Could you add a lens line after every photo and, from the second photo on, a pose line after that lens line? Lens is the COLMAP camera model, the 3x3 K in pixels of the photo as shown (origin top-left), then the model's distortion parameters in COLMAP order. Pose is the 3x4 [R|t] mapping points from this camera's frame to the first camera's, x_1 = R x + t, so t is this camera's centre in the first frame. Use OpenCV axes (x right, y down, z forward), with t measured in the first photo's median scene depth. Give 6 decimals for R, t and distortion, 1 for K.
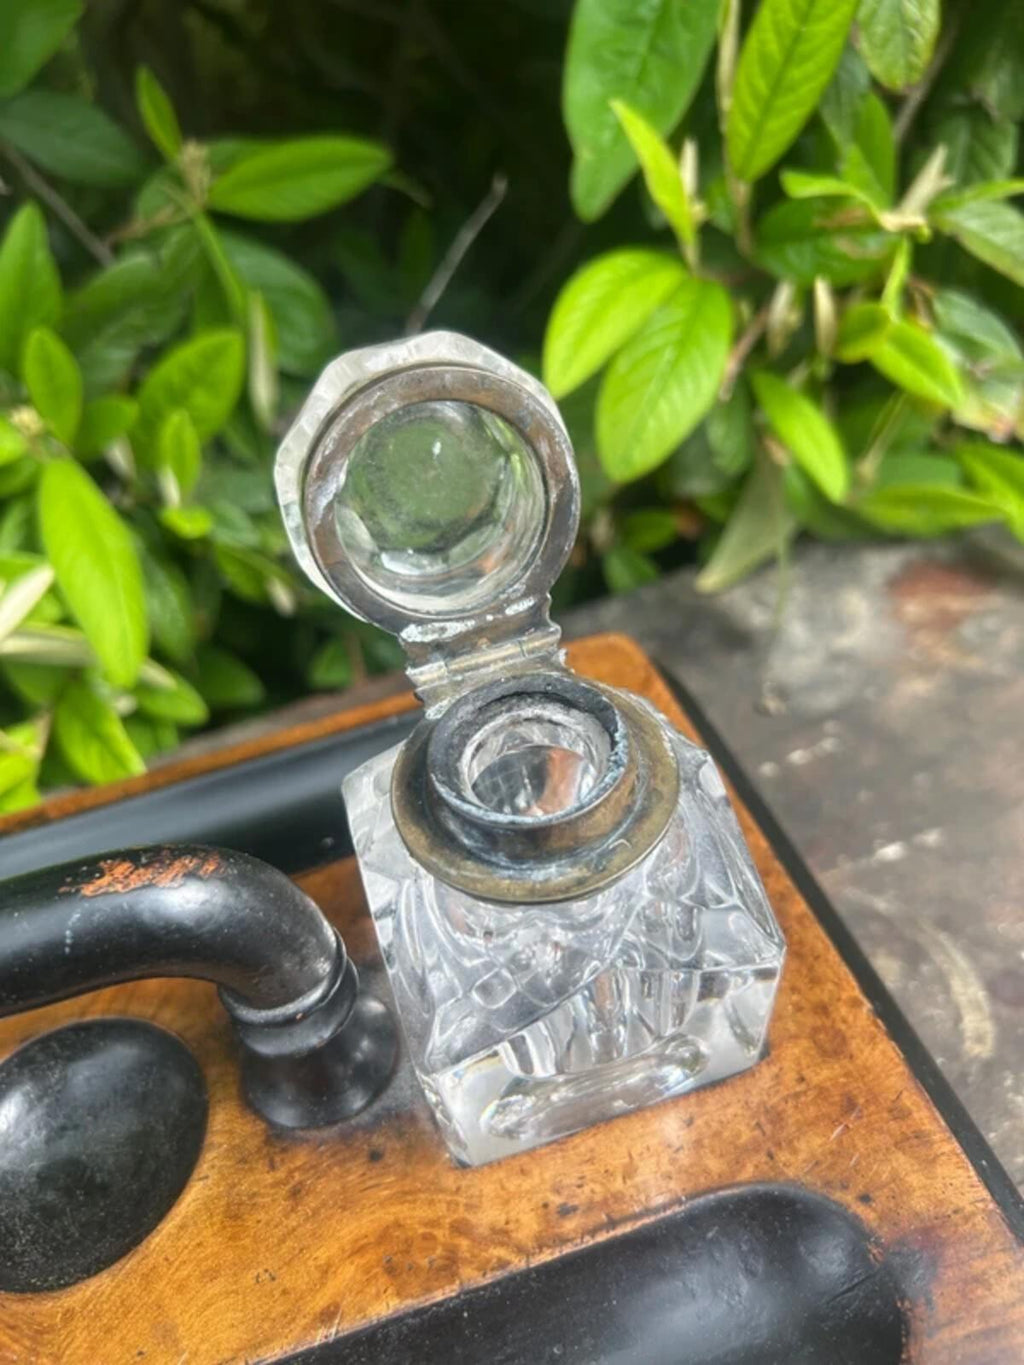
lens RADIAL K [[1082.8, 0, 506.2], [0, 1082.8, 677.6], [0, 0, 1]] dist [-0.014213, -0.012680]
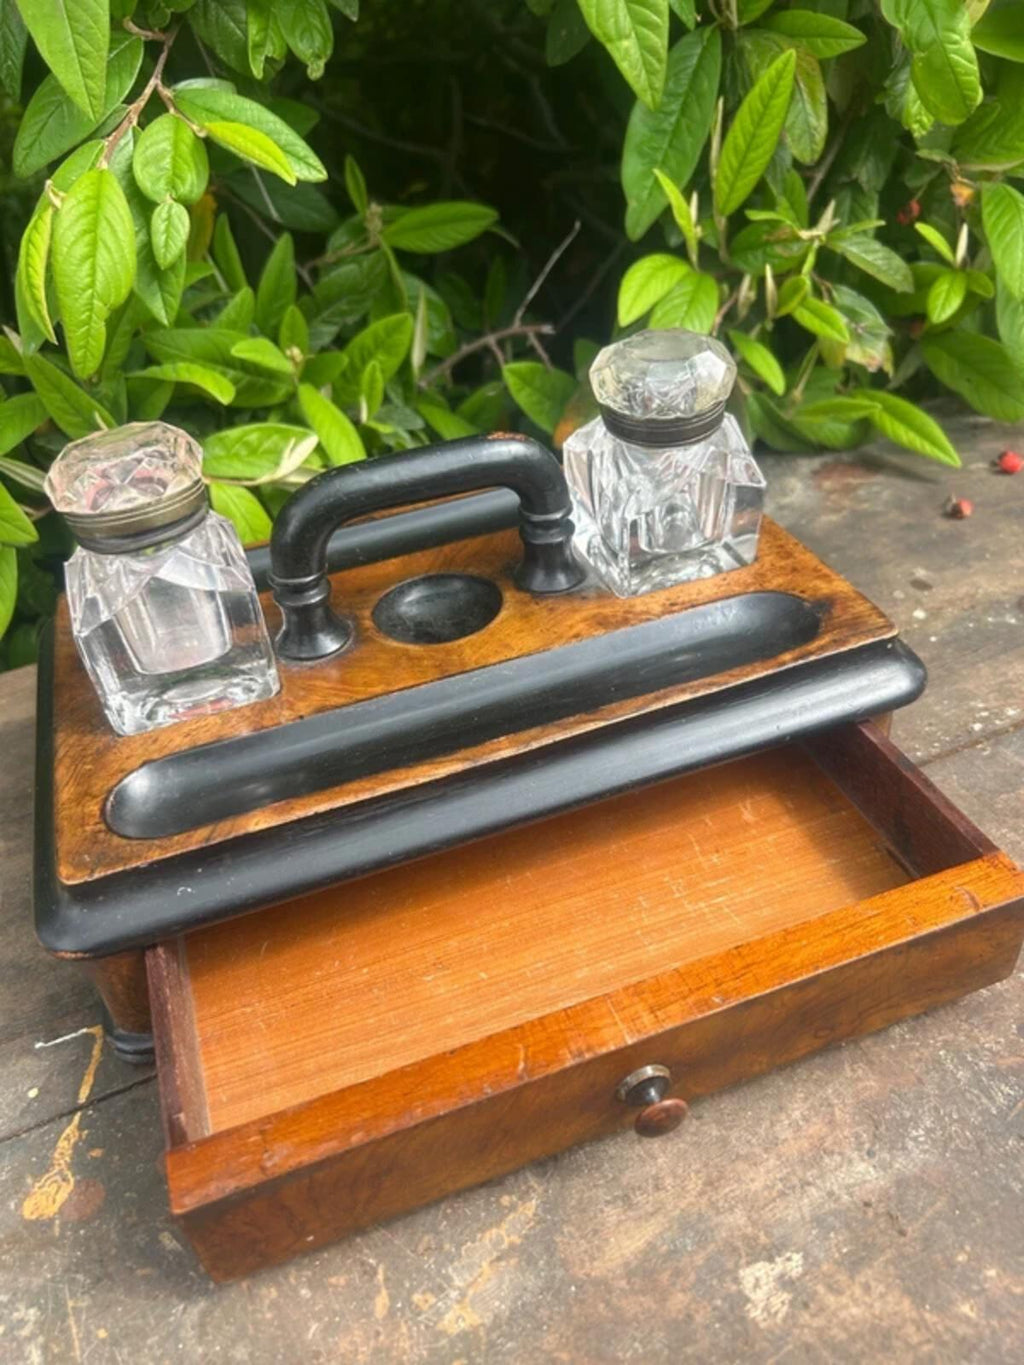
lens RADIAL K [[1059.0, 0, 504.6], [0, 1059.0, 682.0], [0, 0, 1]] dist [0.026827, -0.049991]
pose [[0.999066, -0.001477, 0.043182, -0.231747], [0.005735, 0.995106, -0.098642, 0.505594], [-0.042825, 0.098798, 0.994186, -0.696903]]
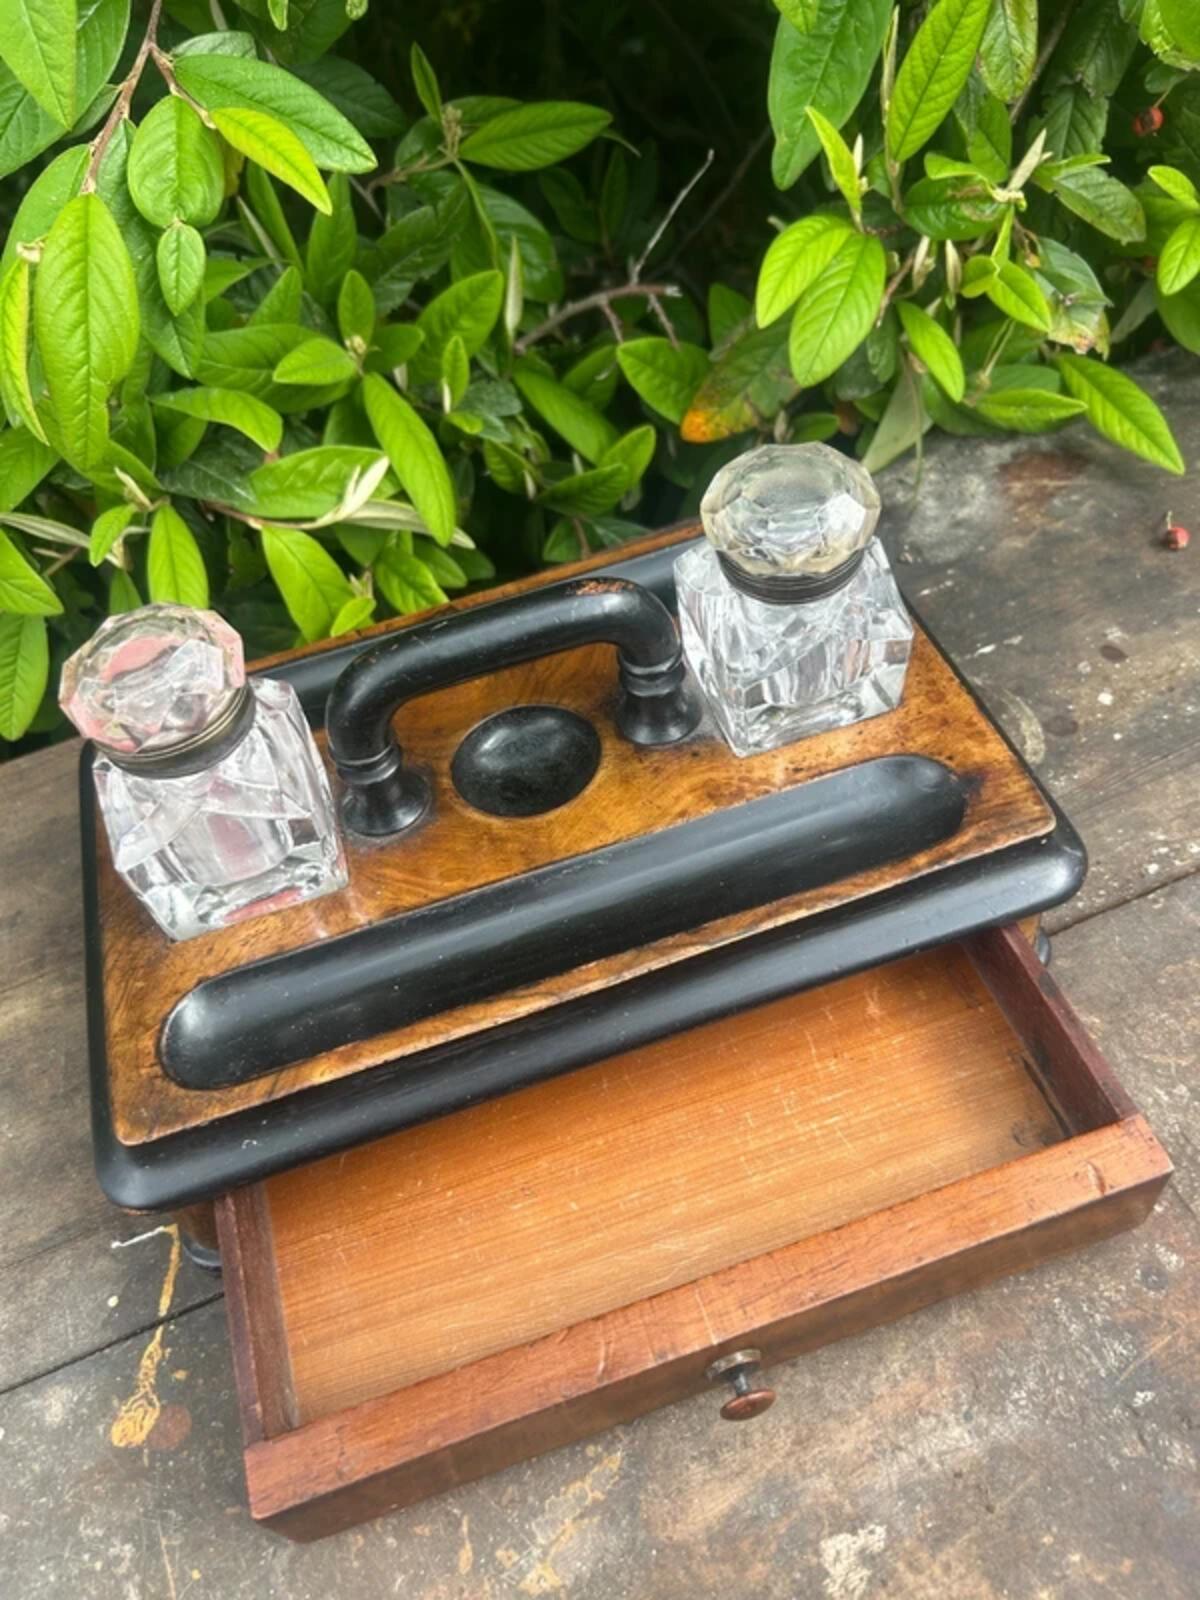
lens RADIAL K [[1241.4, 0, 607.3], [0, 1241.4, 795.2], [0, 0, 1]] dist [0.026827, -0.049991]
pose [[0.999961, -0.007333, 0.004865, -0.174702], [0.006629, 0.991267, 0.131706, 0.137030], [-0.005788, -0.131668, 0.991277, -0.721808]]
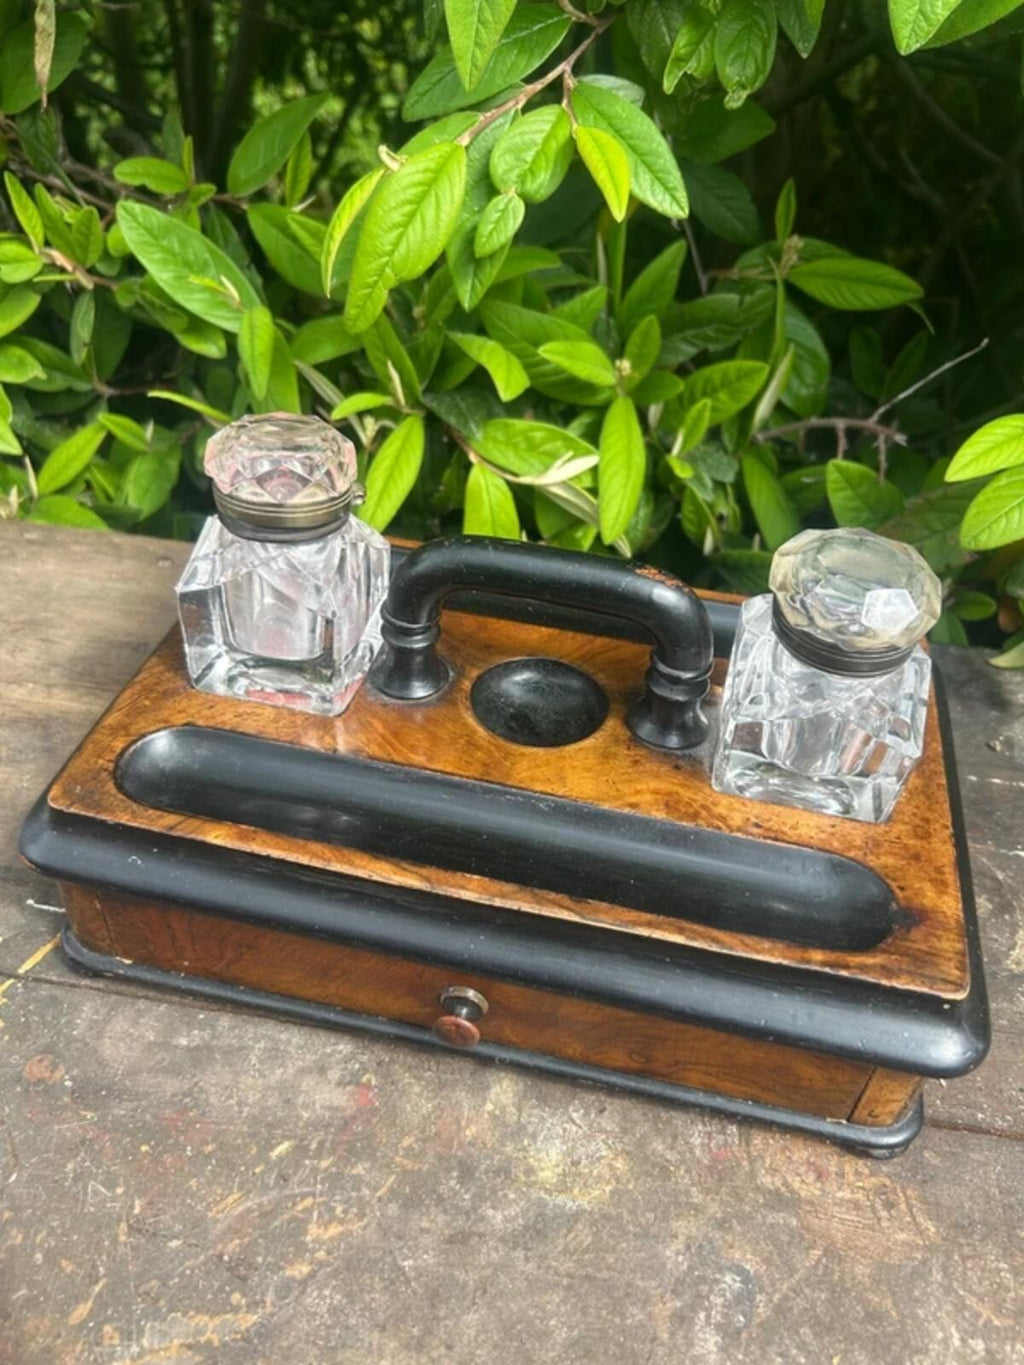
lens RADIAL K [[1059.0, 0, 520.1], [0, 1059.0, 679.7], [0, 0, 1]] dist [0.026827, -0.049991]
pose [[0.856480, 0.446642, -0.258753, 0.039129], [-0.453551, 0.890508, 0.035869, 0.219304], [0.246442, 0.086636, 0.965277, -0.599568]]
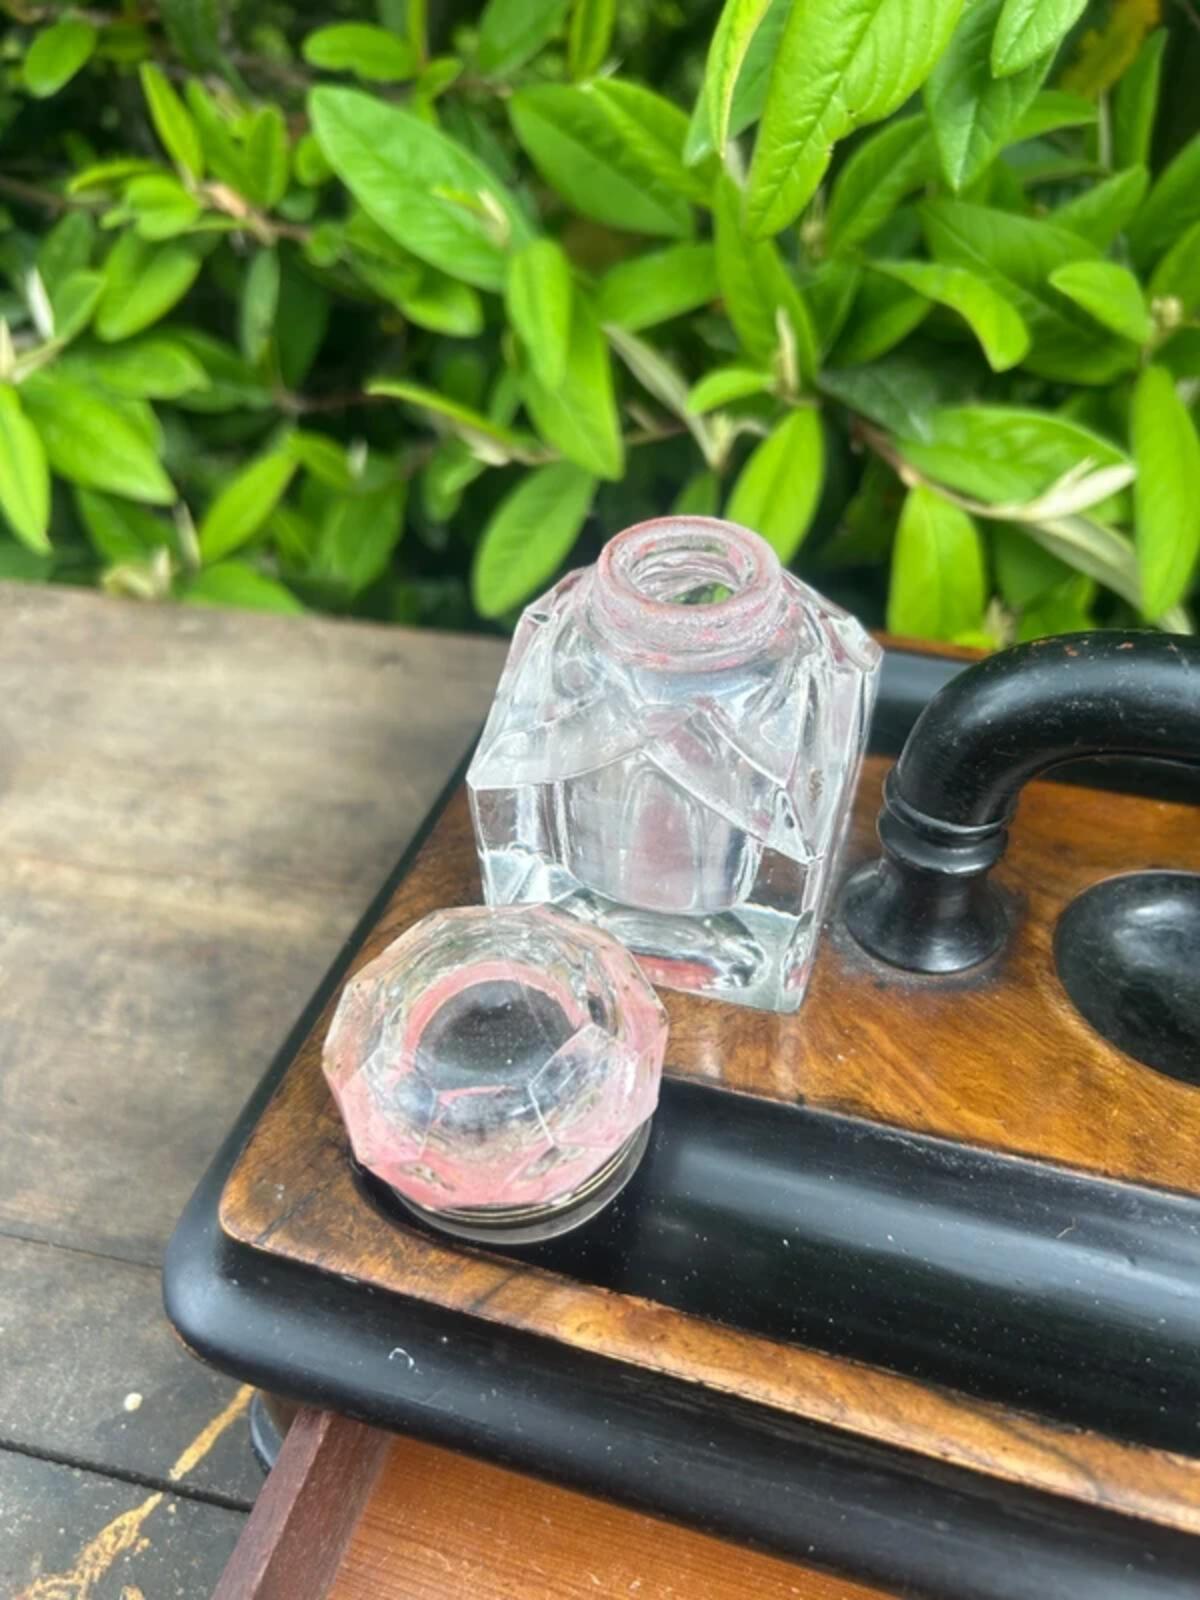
lens RADIAL K [[1269.2, 0, 588.8], [0, 1269.2, 802.5], [0, 0, 1]] dist [-0.014213, -0.012680]
pose [[0.817712, 0.452918, -0.355263, -0.333611], [-0.439880, 0.889751, 0.121851, 0.255373], [0.371284, 0.056634, 0.926791, -0.166039]]
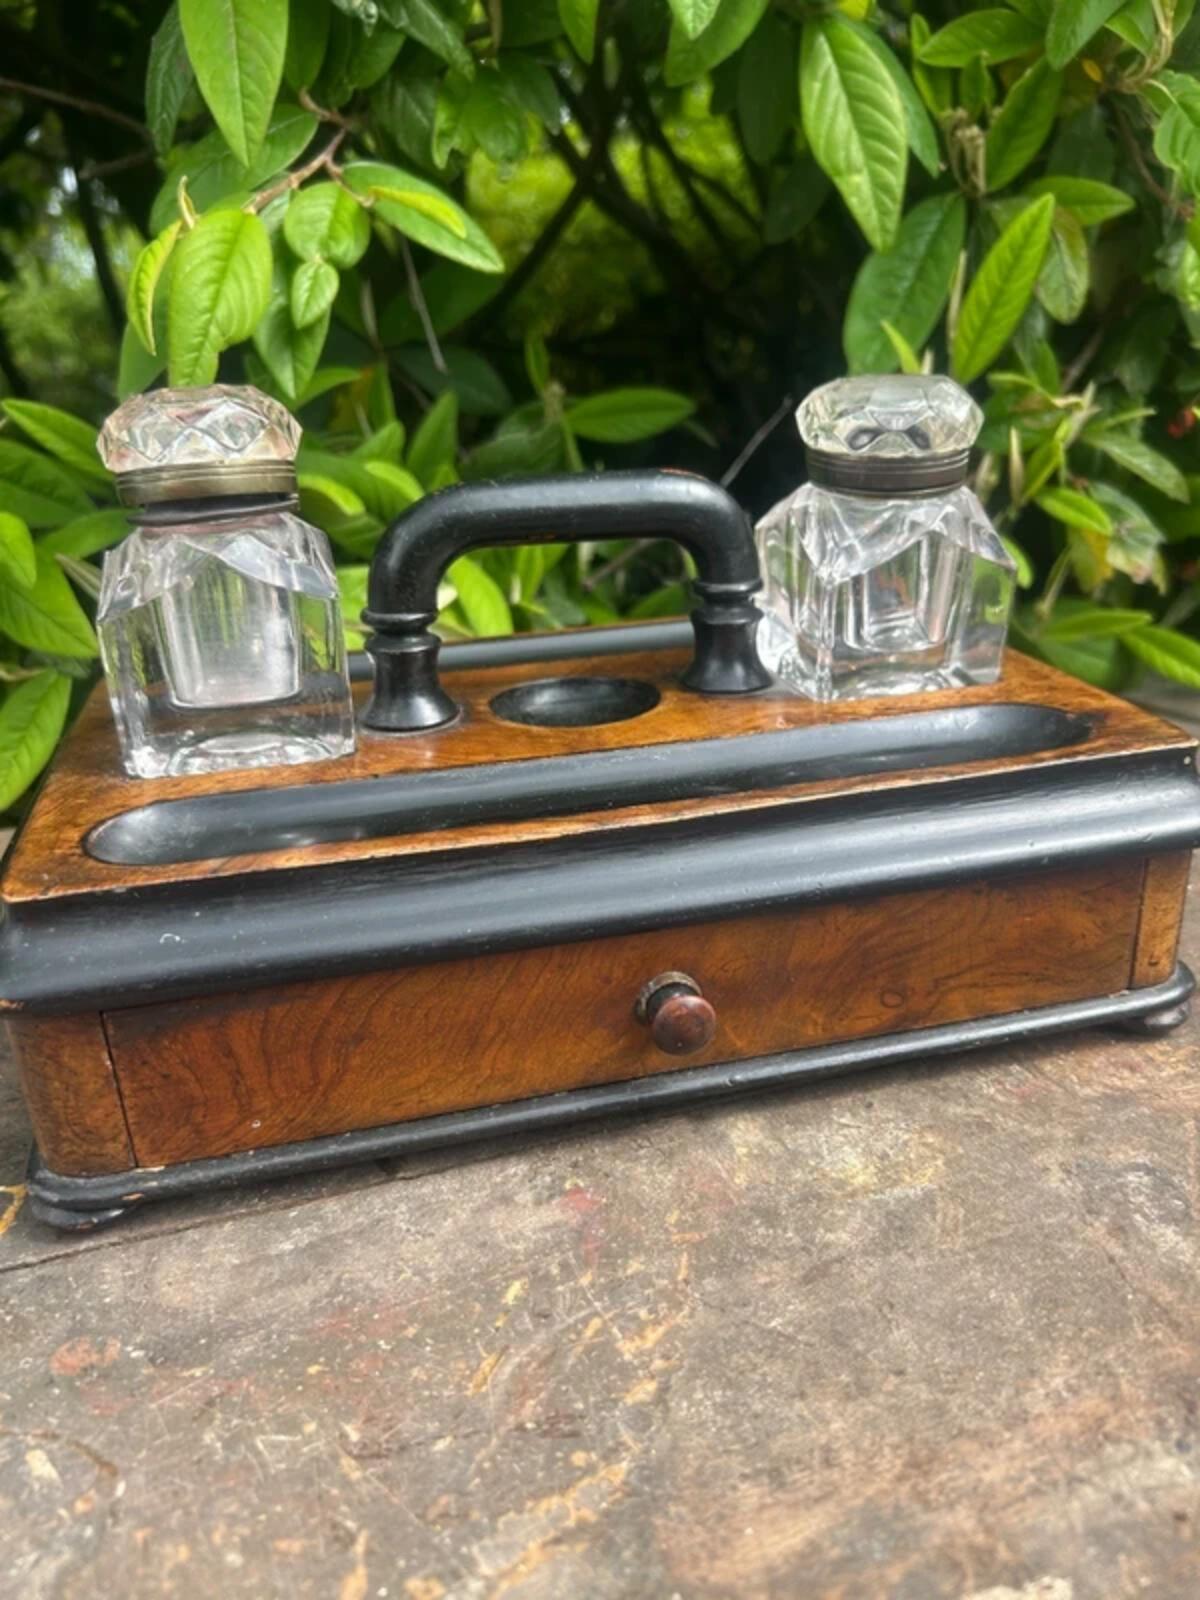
lens RADIAL K [[1241.4, 0, 606.6], [0, 1241.4, 809.7], [0, 0, 1]] dist [0.026827, -0.049991]
pose [[0.995035, 0.097762, -0.018665, -0.196107], [-0.098261, 0.935127, -0.340416, 0.784520], [-0.015825, 0.340560, 0.940090, -0.462868]]
